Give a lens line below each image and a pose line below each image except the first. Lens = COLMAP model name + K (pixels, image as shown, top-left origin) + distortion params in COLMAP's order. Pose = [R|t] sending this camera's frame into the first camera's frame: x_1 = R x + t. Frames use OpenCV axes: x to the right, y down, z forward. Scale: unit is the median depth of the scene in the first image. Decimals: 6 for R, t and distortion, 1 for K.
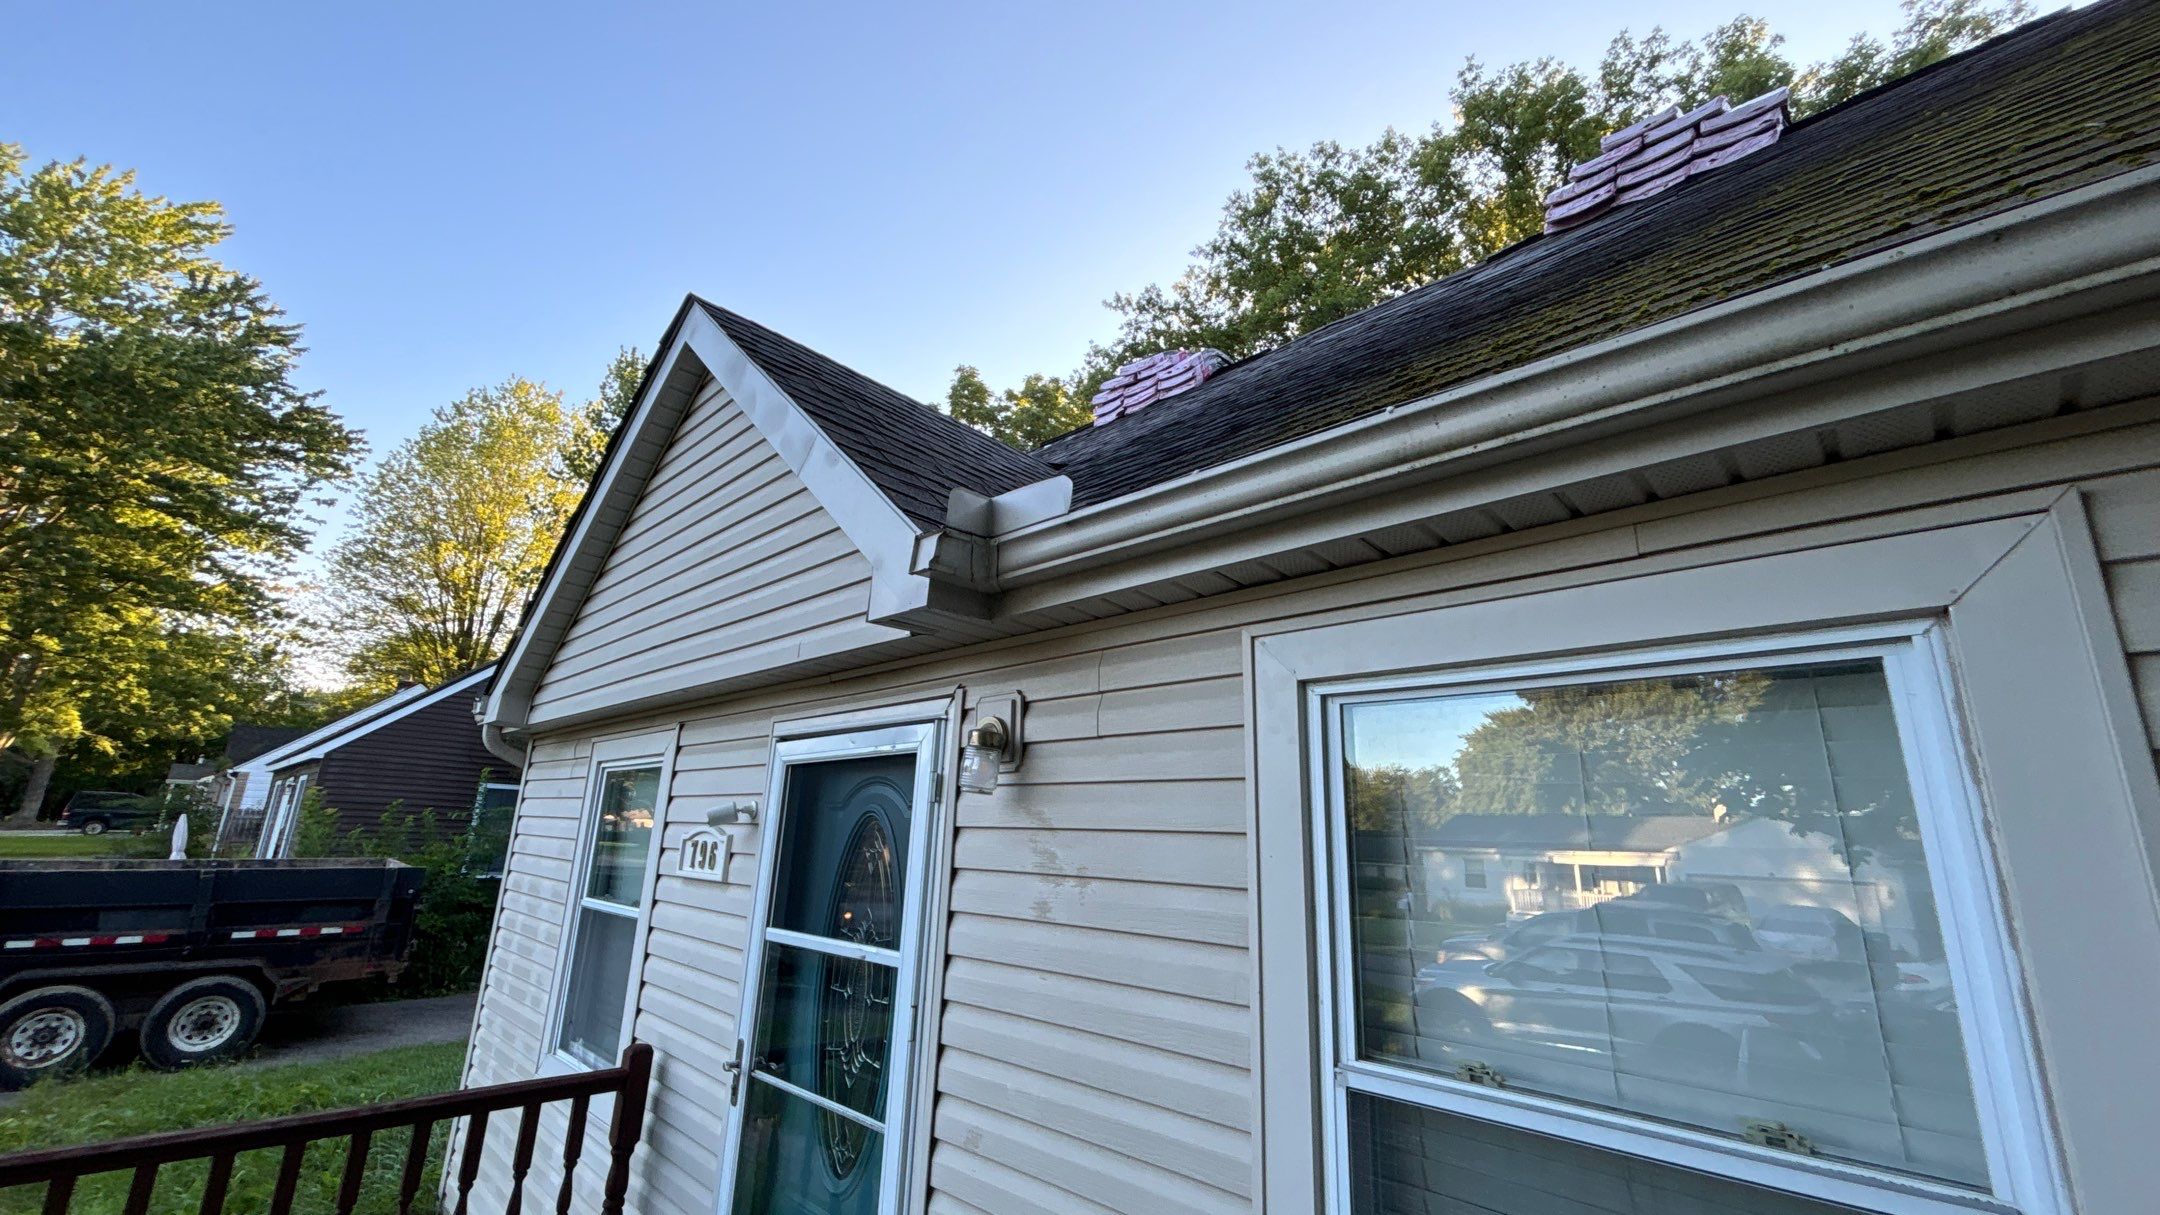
lens RADIAL K [[870.7, 0, 1076.2], [0, 870.7, 600.0], [0, 0, 1]] dist [-0.011410, 0.009731]
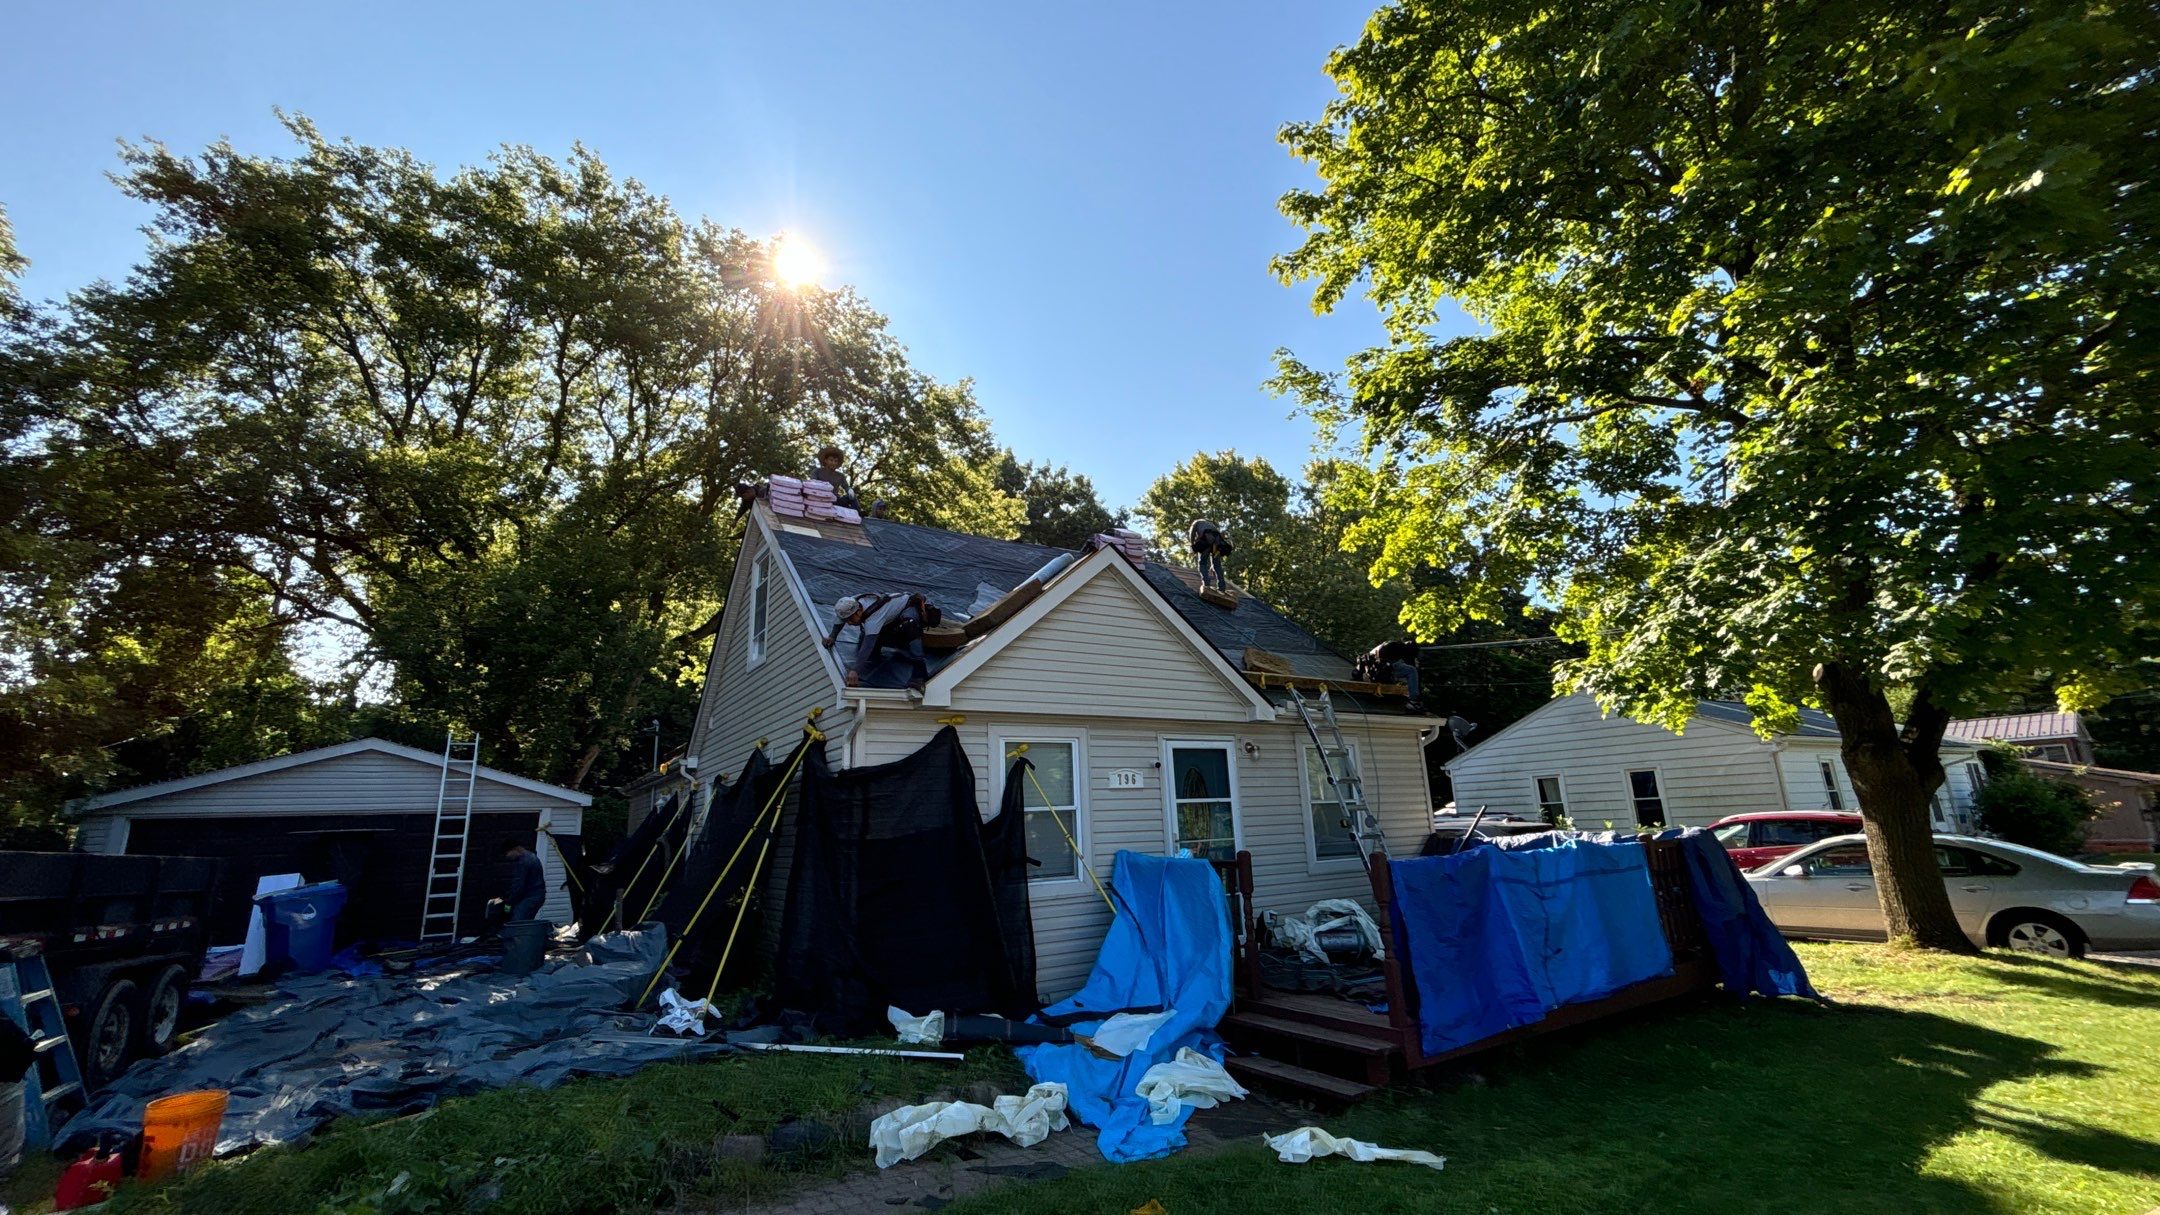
lens RADIAL K [[856.5, 0, 1081.8], [0, 856.5, 614.5], [0, 0, 1]] dist [-0.001342, 0.000116]
pose [[0.217144, 0.191294, 0.957212, -0.437627], [-0.217753, 0.965392, -0.143532, 0.030450], [-0.951542, -0.177269, 0.251284, 0.080914]]
